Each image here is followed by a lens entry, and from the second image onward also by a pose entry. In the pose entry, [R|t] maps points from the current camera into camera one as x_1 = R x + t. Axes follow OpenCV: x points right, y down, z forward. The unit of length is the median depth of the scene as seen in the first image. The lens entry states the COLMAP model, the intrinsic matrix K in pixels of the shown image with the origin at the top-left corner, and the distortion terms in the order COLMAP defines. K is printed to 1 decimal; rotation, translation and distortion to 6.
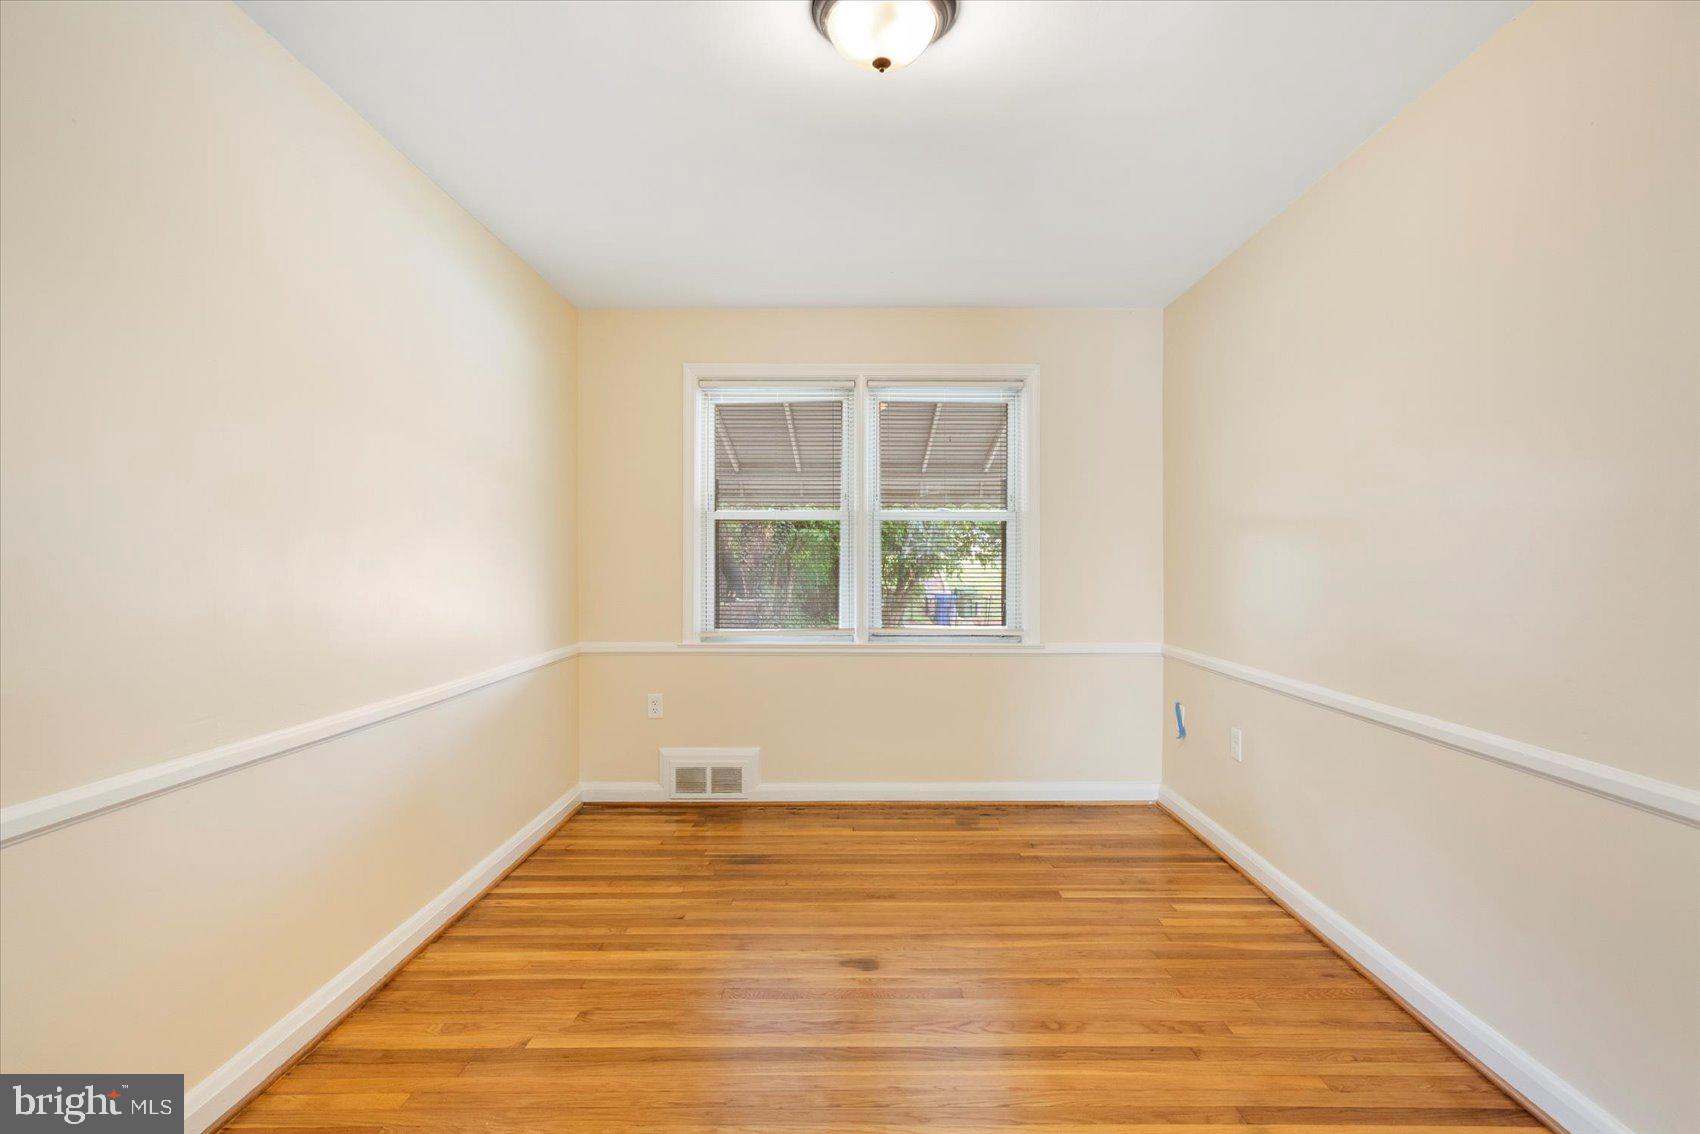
lens RADIAL K [[814.2, 0, 850.3], [0, 814.2, 562.4], [0, 0, 1]] dist [-0.006460, 0.002862]
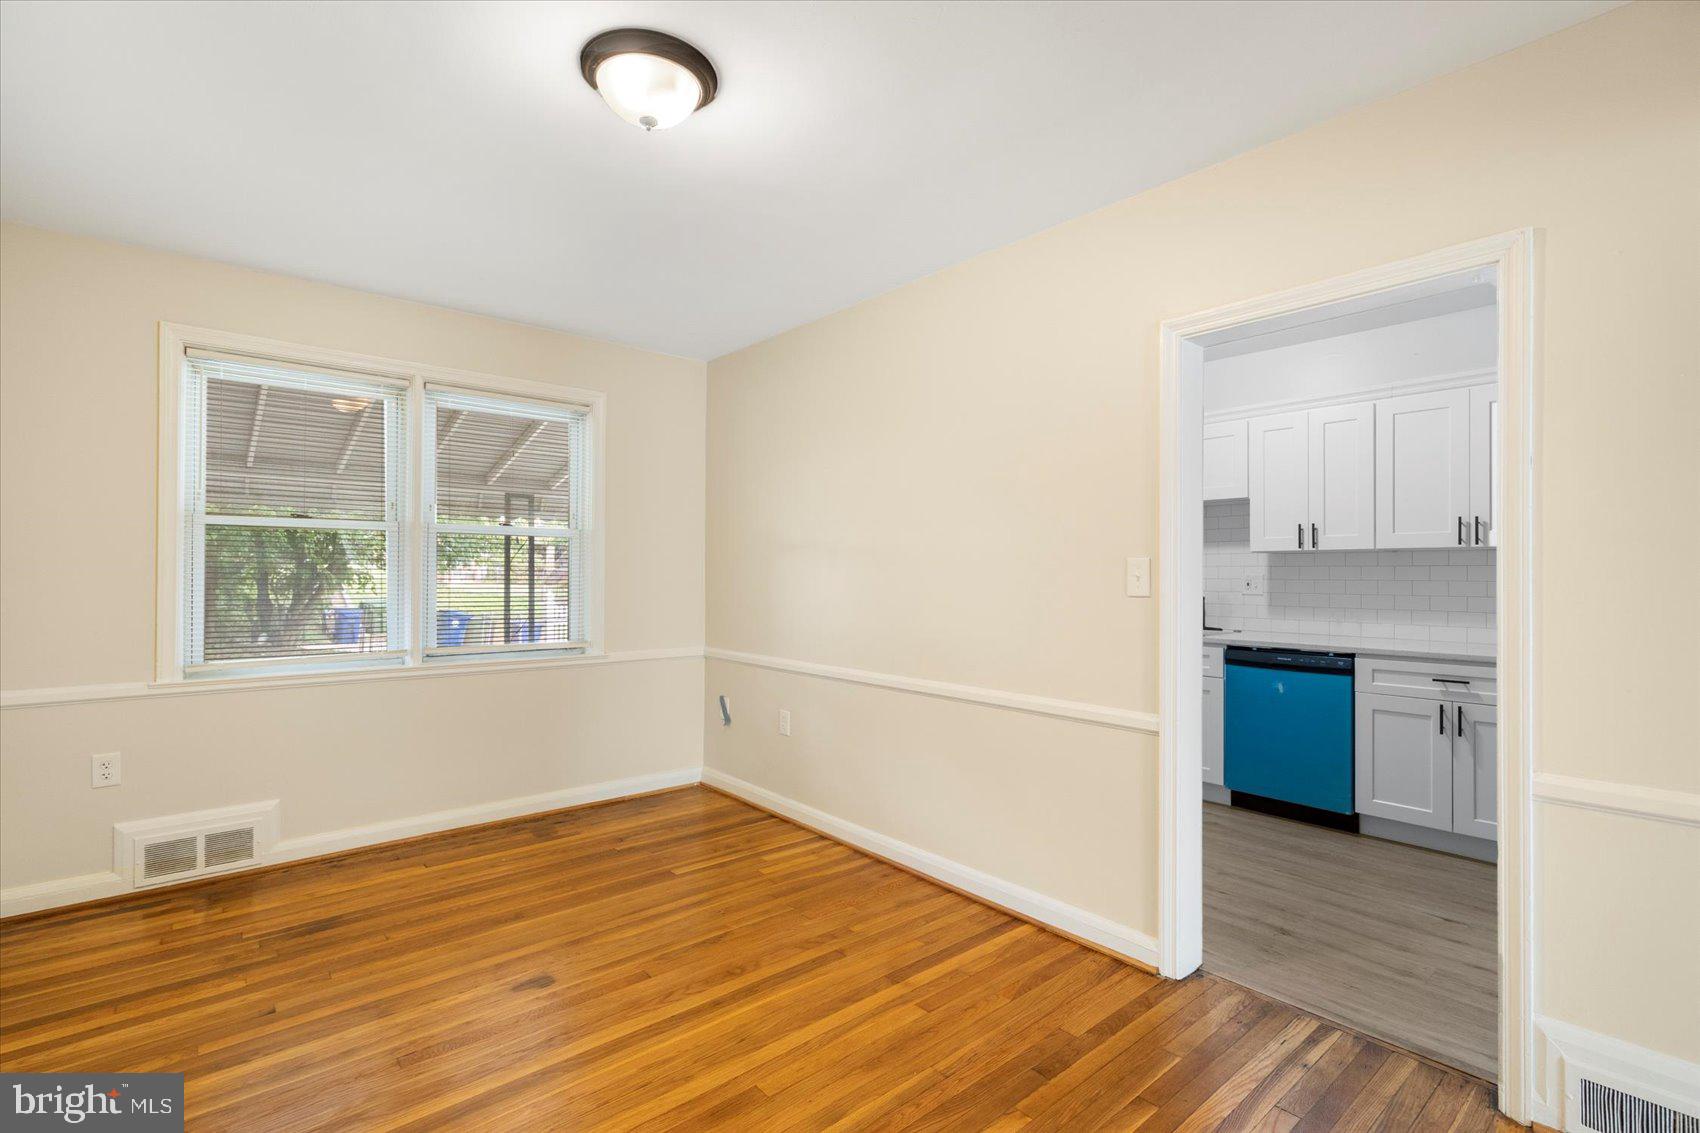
lens RADIAL K [[774.3, 0, 845.6], [0, 774.3, 573.0], [0, 0, 1]] dist [-0.008239, 0.002889]
pose [[0.759504, 0.003404, 0.650494, -0.205596], [-0.002969, 0.999994, -0.001767, -0.005910], [-0.650496, -0.000589, 0.759509, 0.021589]]
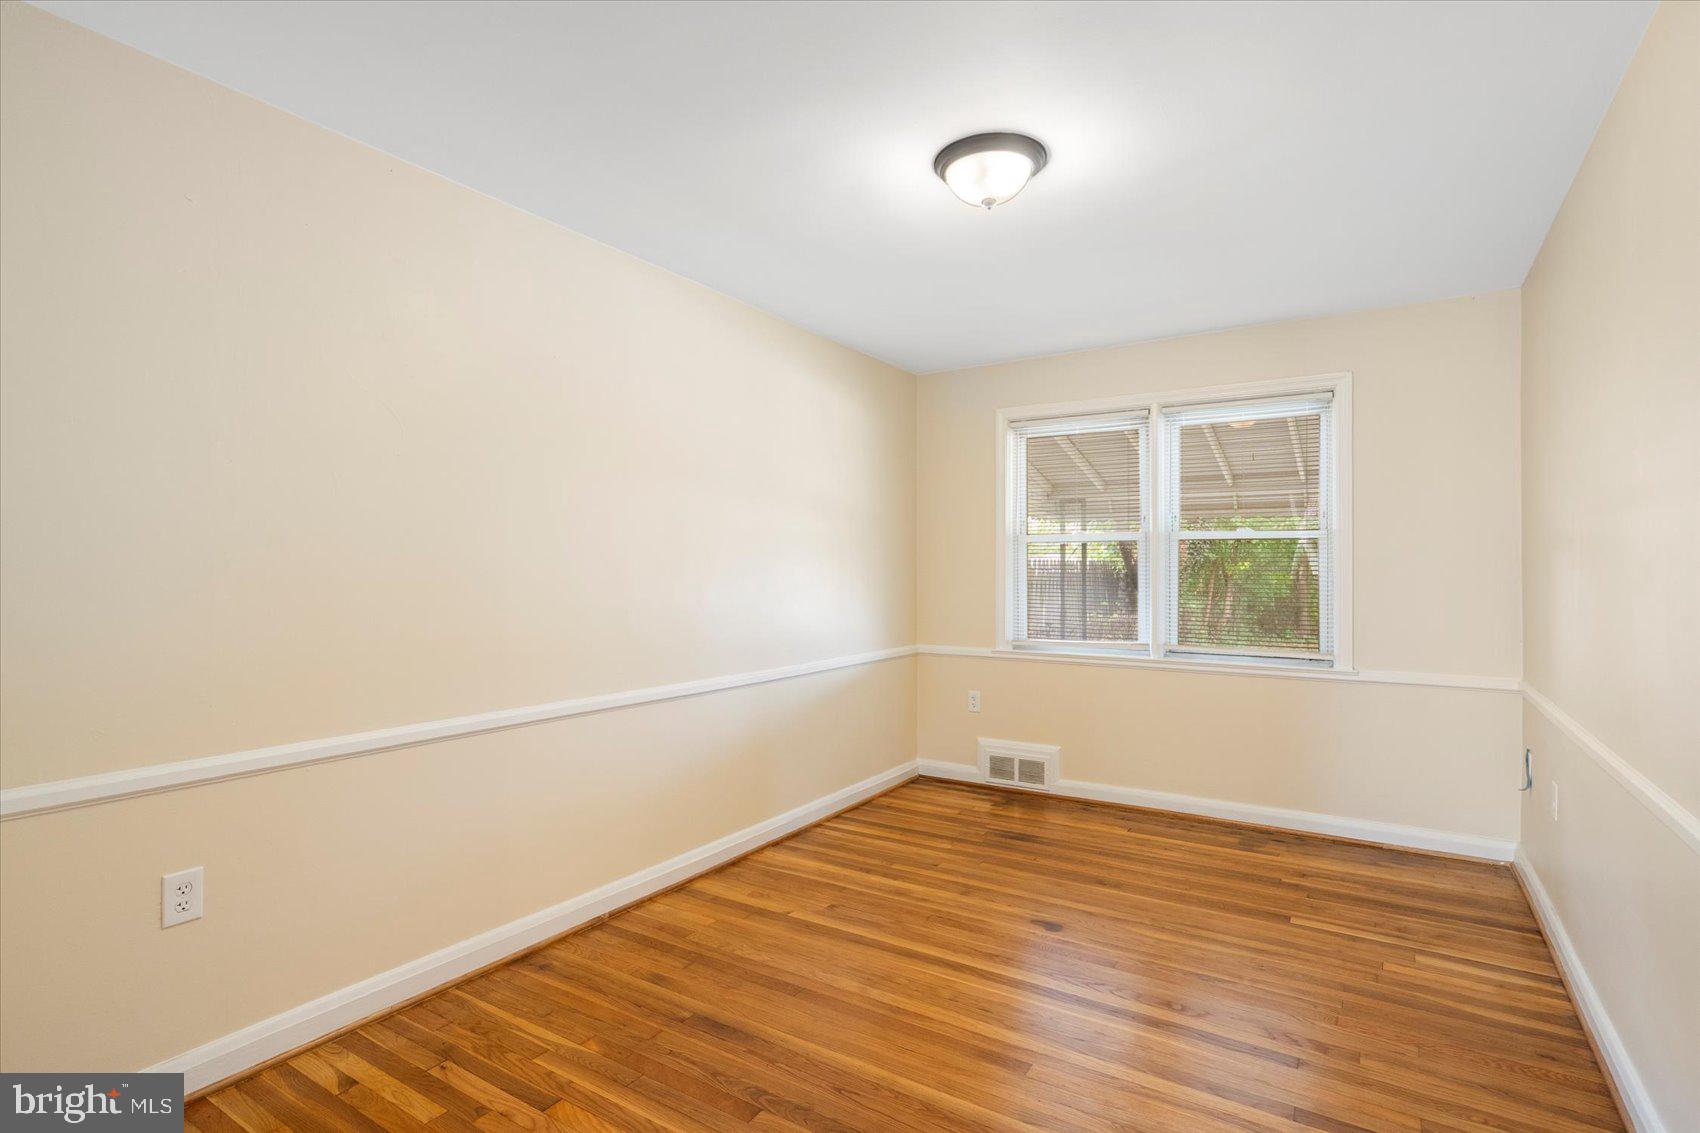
lens RADIAL K [[814.2, 0, 852.6], [0, 814.2, 566.3], [0, 0, 1]] dist [-0.006460, 0.002862]
pose [[0.846666, -0.000314, -0.532125, 0.266008], [-0.001093, 0.999997, -0.002329, -0.018184], [0.532124, 0.002554, 0.846662, -0.104849]]
